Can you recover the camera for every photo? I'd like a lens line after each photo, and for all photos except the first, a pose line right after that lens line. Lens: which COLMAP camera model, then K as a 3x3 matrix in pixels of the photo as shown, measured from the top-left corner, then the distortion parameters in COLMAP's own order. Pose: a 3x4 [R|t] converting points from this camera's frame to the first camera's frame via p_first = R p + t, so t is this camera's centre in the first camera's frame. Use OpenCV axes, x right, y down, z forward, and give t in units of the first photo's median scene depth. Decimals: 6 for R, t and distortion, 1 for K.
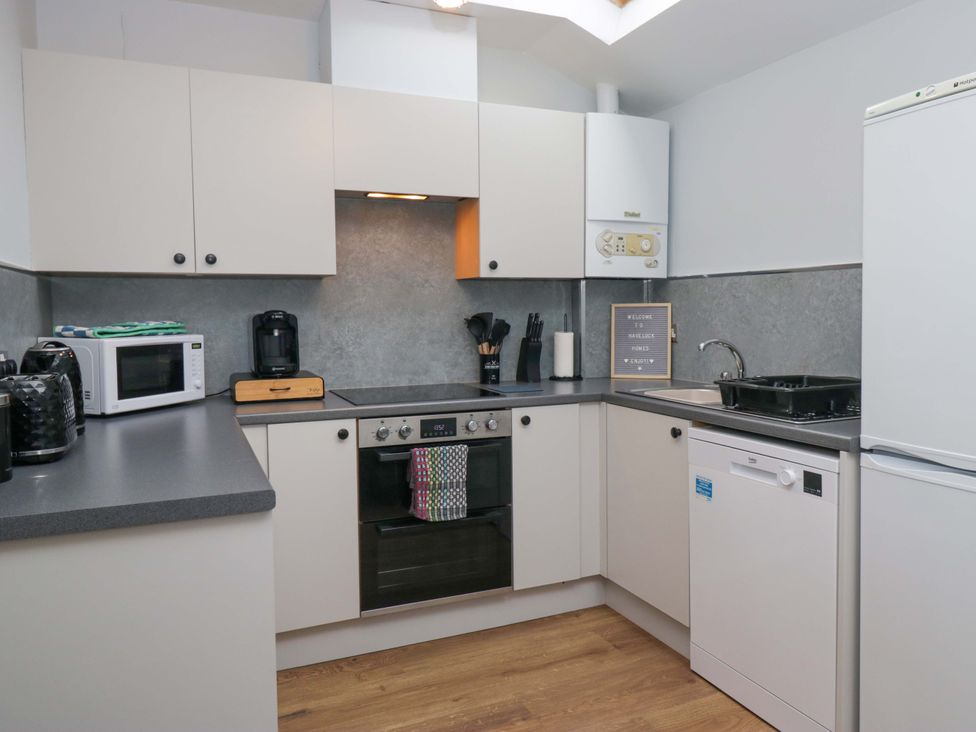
lens RADIAL K [[695.4, 0, 488.5], [0, 695.4, 360.2], [0, 0, 1]] dist [0.002283, 0.001263]
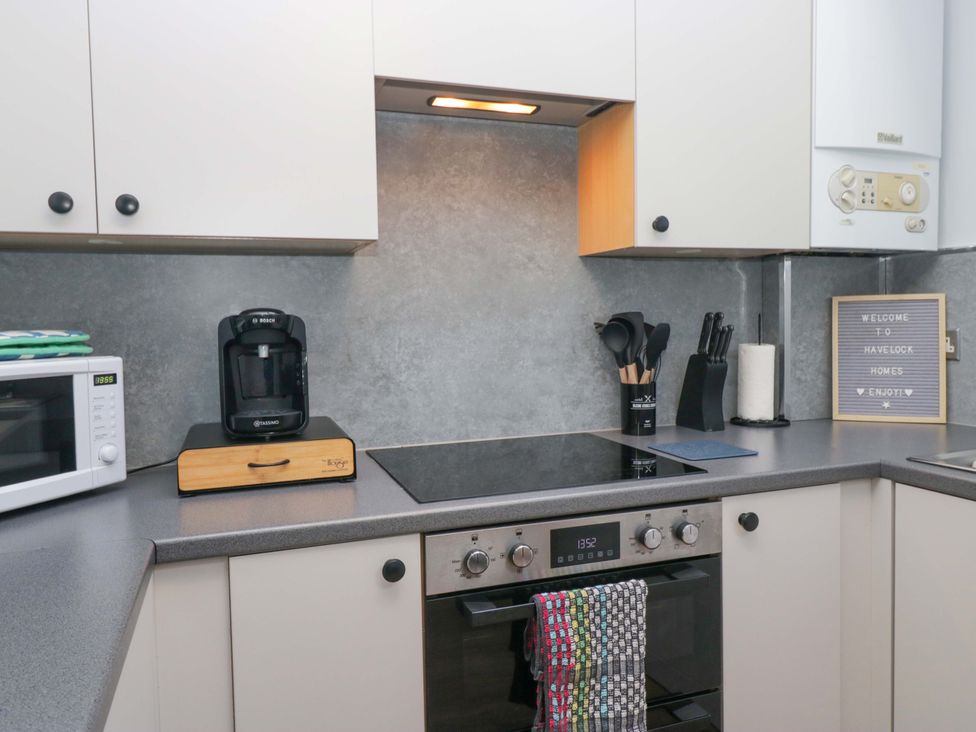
lens RADIAL K [[695.4, 0, 485.7], [0, 695.4, 363.7], [0, 0, 1]] dist [0.002283, 0.001263]
pose [[0.998048, -0.004560, -0.062283, -0.099697], [0.004185, 0.999972, -0.006150, -0.024519], [0.062309, 0.005877, 0.998040, 0.454719]]
